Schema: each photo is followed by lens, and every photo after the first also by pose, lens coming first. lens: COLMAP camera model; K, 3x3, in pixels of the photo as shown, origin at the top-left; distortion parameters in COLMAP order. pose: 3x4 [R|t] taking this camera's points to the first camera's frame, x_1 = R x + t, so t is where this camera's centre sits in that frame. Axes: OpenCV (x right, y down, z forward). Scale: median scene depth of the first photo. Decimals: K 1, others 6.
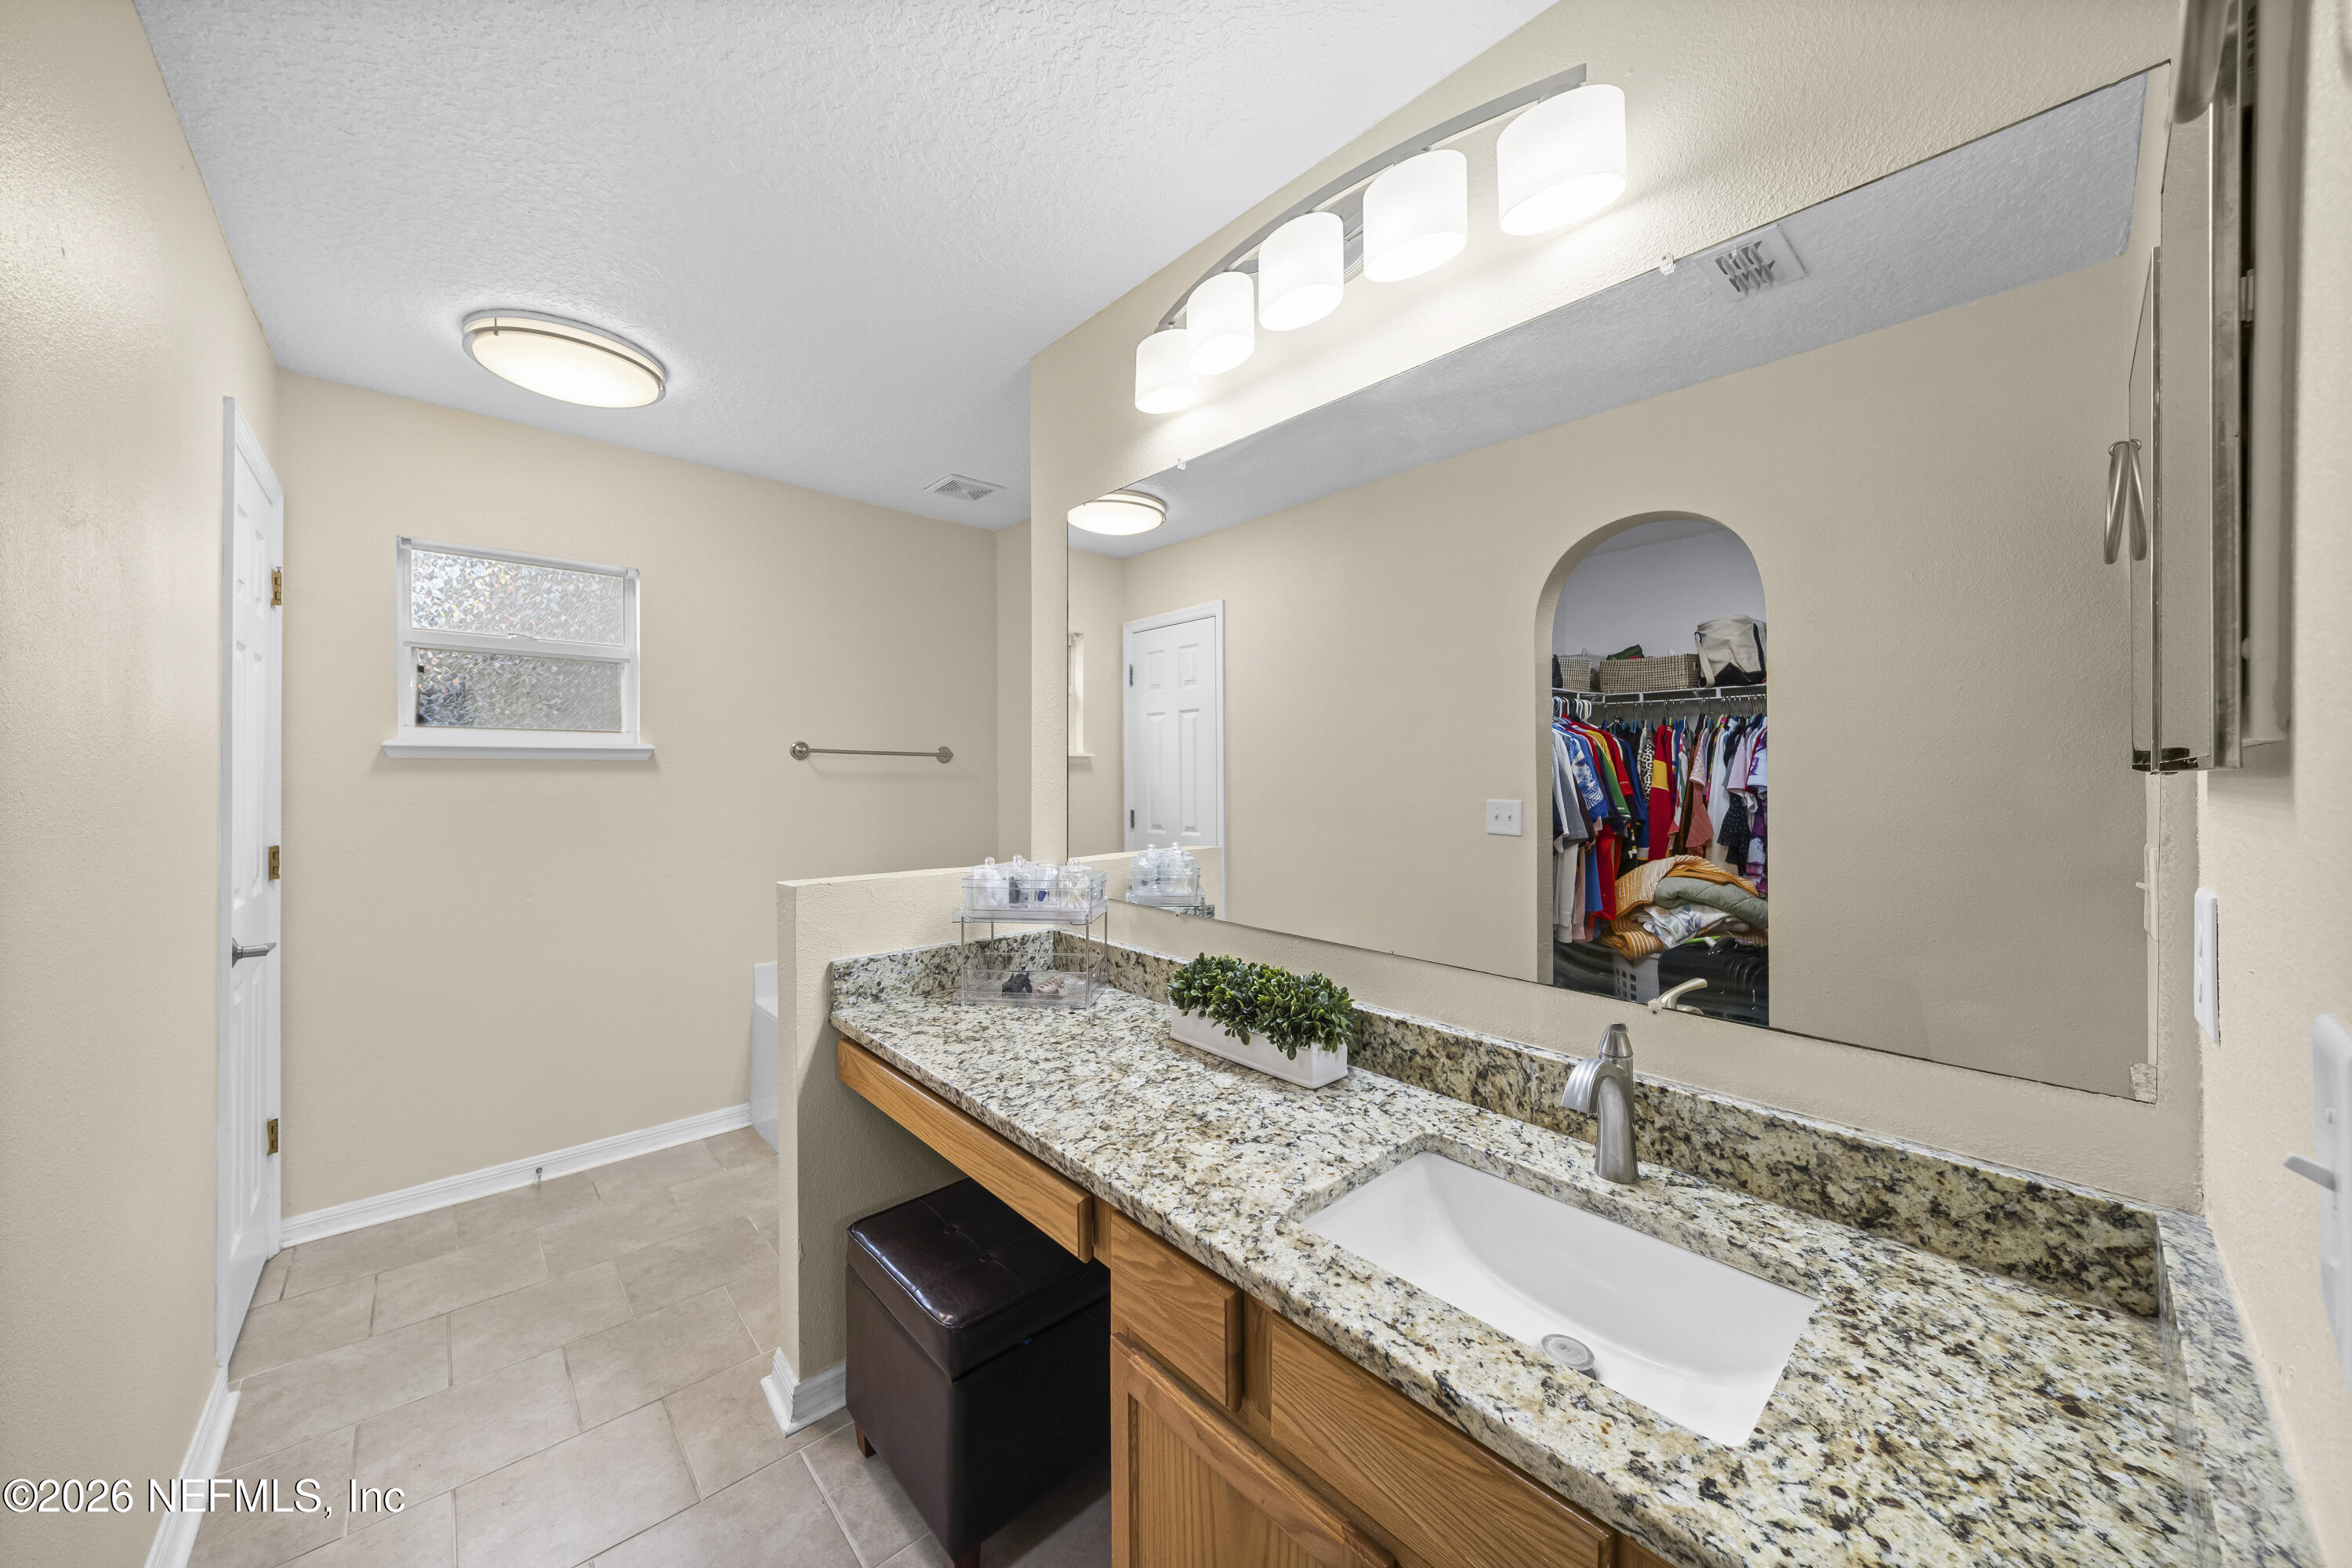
lens RADIAL K [[818.7, 0, 1179.1], [0, 818.7, 776.8], [0, 0, 1]] dist [0.000785, 0.000015]
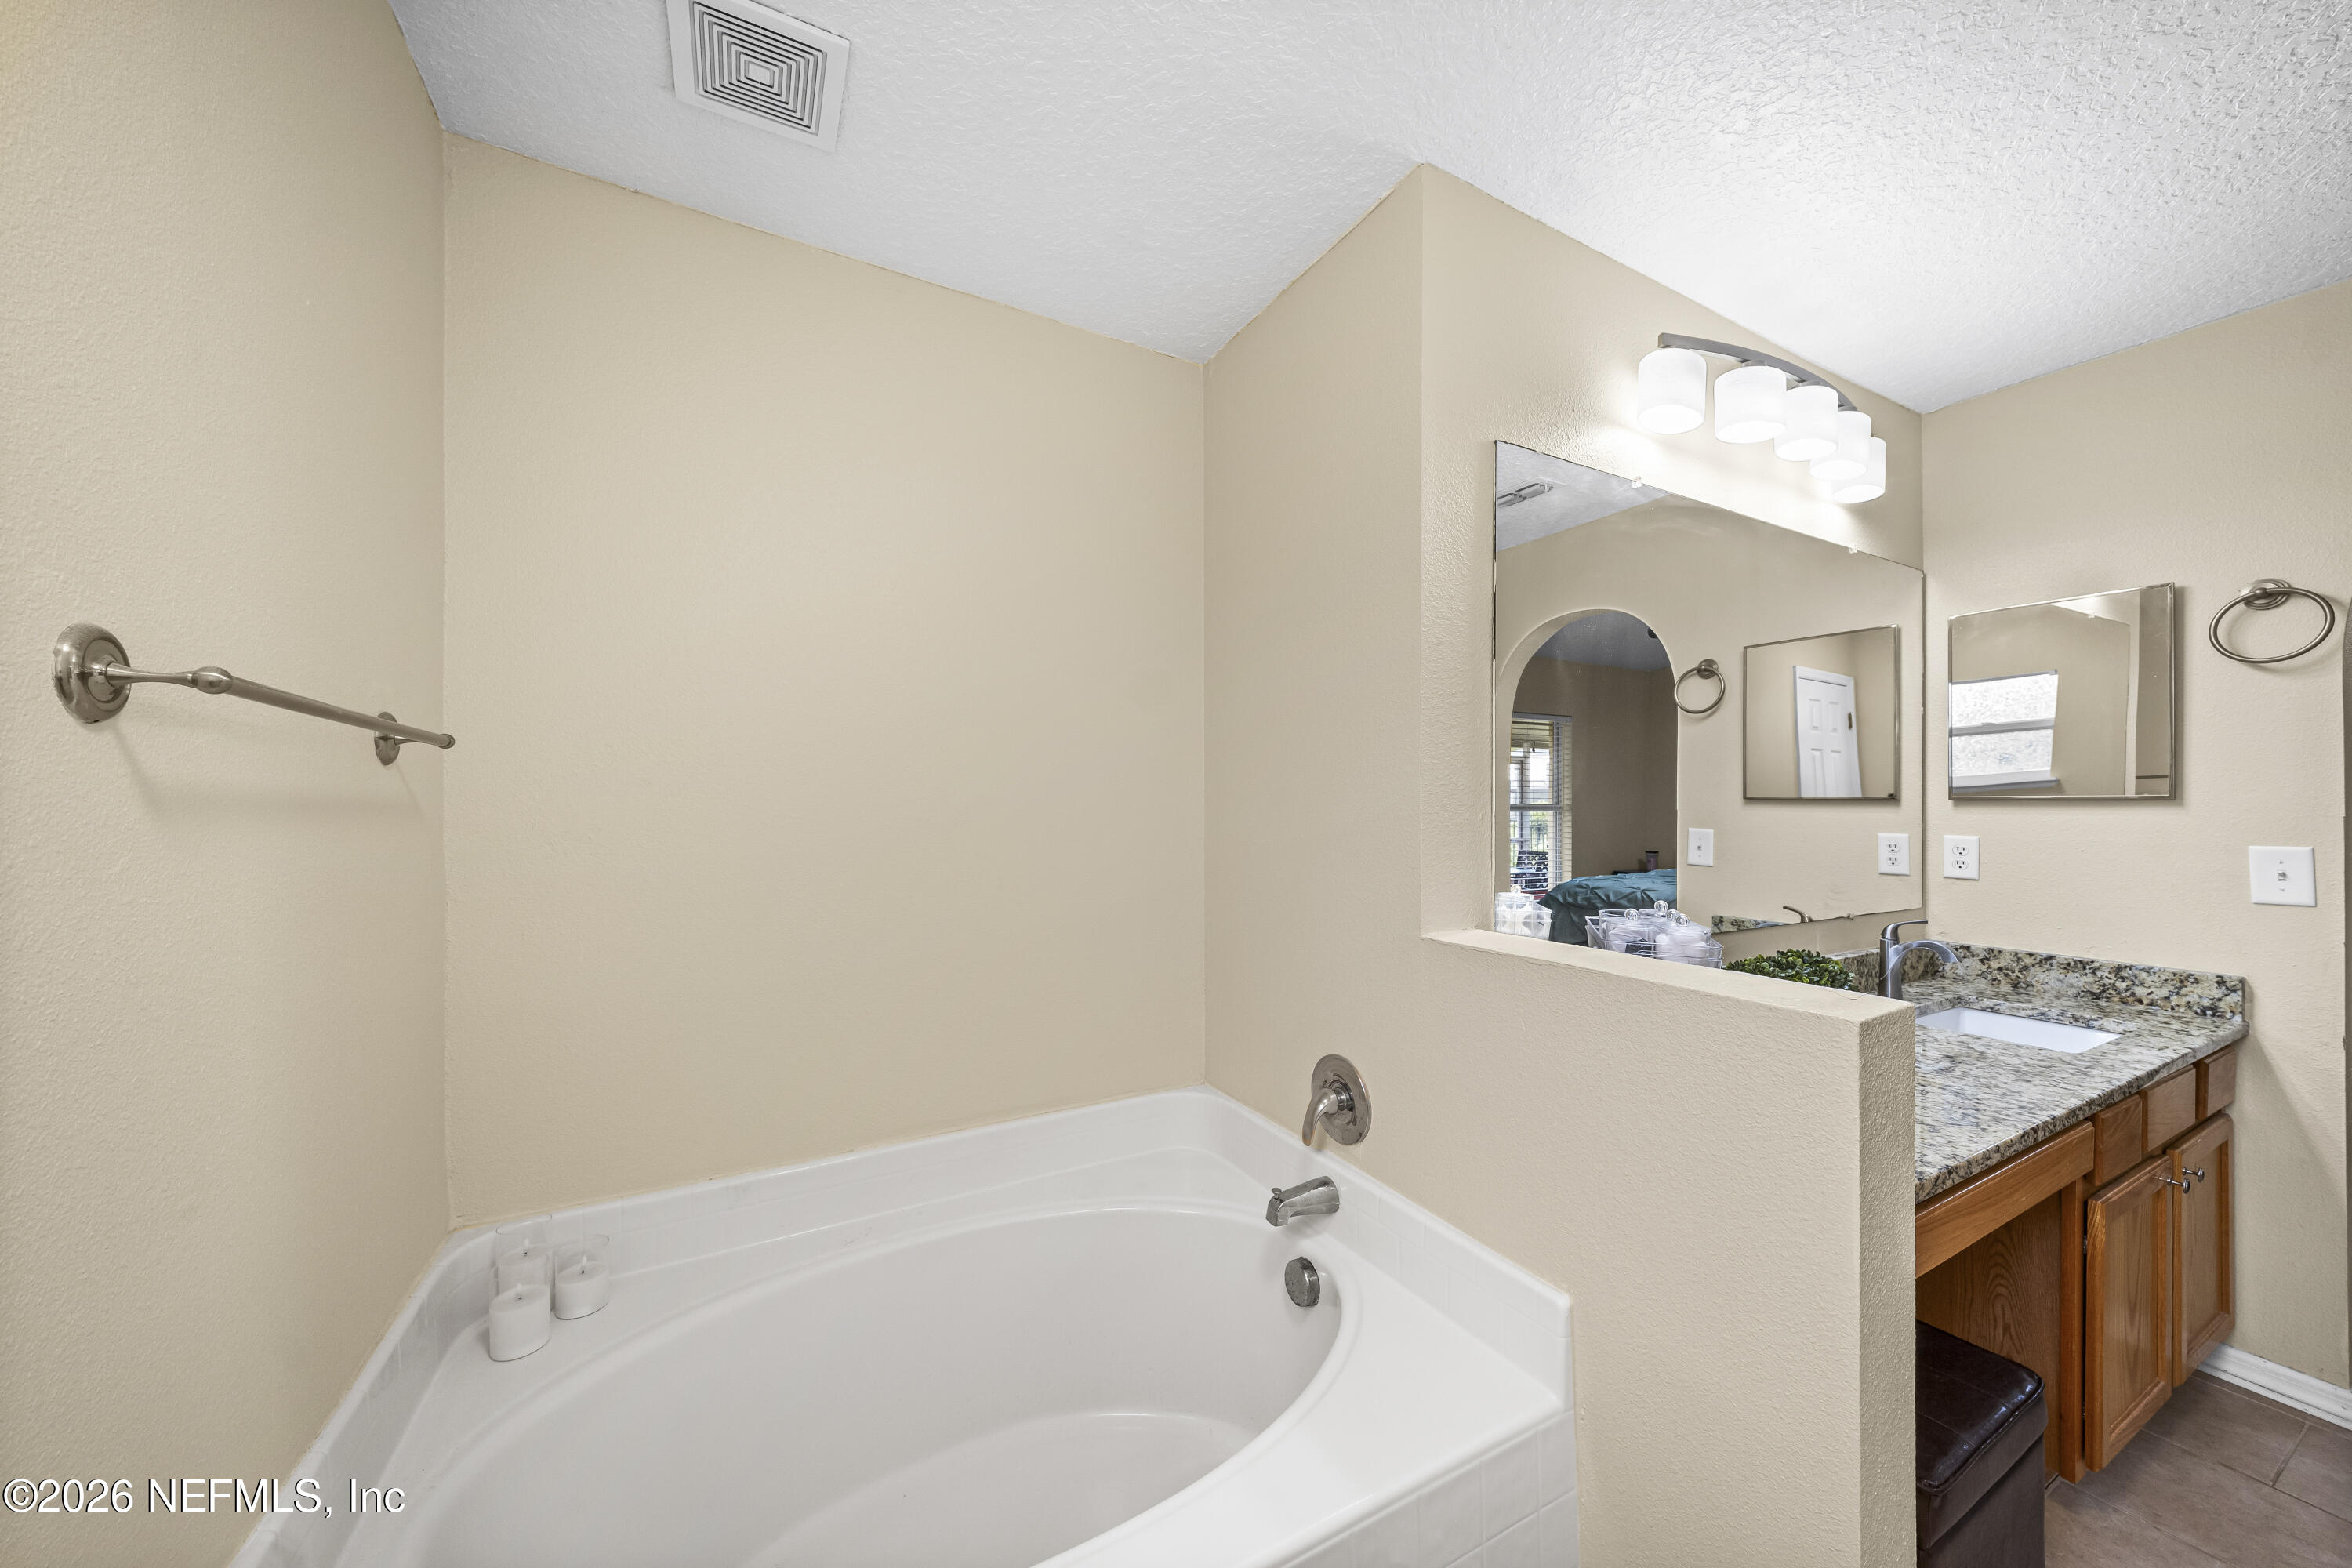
lens RADIAL K [[818.7, 0, 1179.0], [0, 818.7, 797.8], [0, 0, 1]] dist [0.000785, 0.000015]
pose [[0.244215, 0.001701, 0.969720, -1.462708], [0.001392, 0.999997, -0.002105, -0.004607], [-0.969720, 0.001864, 0.244212, 1.753142]]
